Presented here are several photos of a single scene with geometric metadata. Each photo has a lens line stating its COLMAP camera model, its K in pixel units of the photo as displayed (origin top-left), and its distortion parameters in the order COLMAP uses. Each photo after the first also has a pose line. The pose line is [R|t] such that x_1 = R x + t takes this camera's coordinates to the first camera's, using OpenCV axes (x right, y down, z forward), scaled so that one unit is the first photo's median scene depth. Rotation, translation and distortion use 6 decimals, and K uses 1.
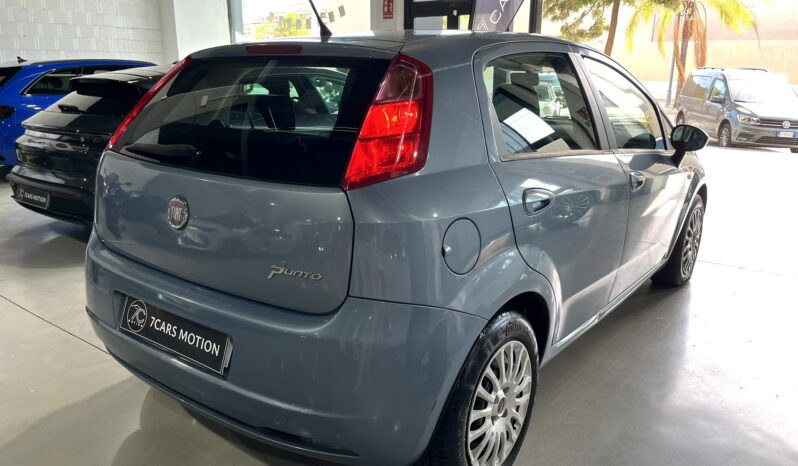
lens RADIAL K [[603.1, 0, 402.2], [0, 603.1, 232.3], [0, 0, 1]] dist [0.052387, -0.068770]
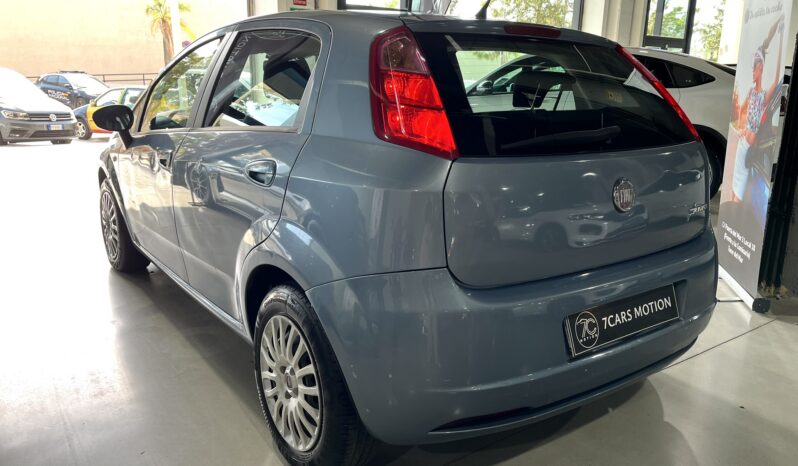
lens RADIAL K [[603.1, 0, 394.7], [0, 603.1, 233.9], [0, 0, 1]] dist [0.052387, -0.068770]
pose [[0.303262, -0.234864, 0.923510, -1.291655], [0.227950, 0.958893, 0.169008, -0.203814], [-0.925241, 0.159260, 0.344333, 0.935701]]
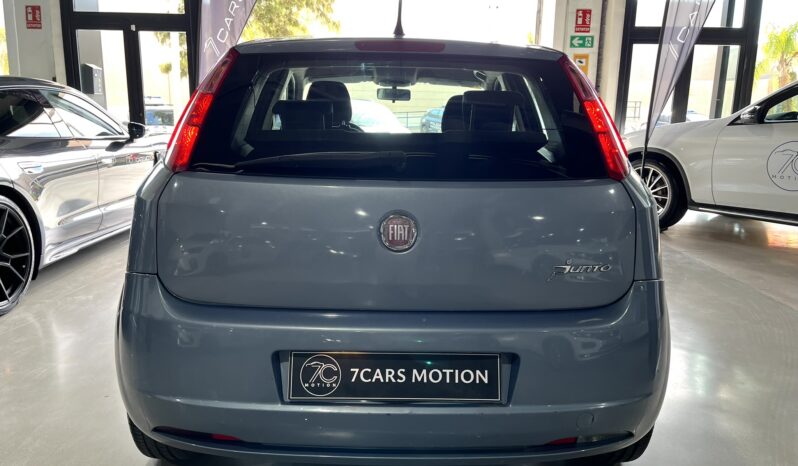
lens RADIAL K [[603.1, 0, 397.0], [0, 603.1, 233.6], [0, 0, 1]] dist [0.052387, -0.068770]
pose [[0.795259, -0.121504, 0.593970, -0.795825], [0.147380, 0.989067, 0.005001, -0.030287], [-0.588084, 0.083562, 0.804472, 0.308986]]
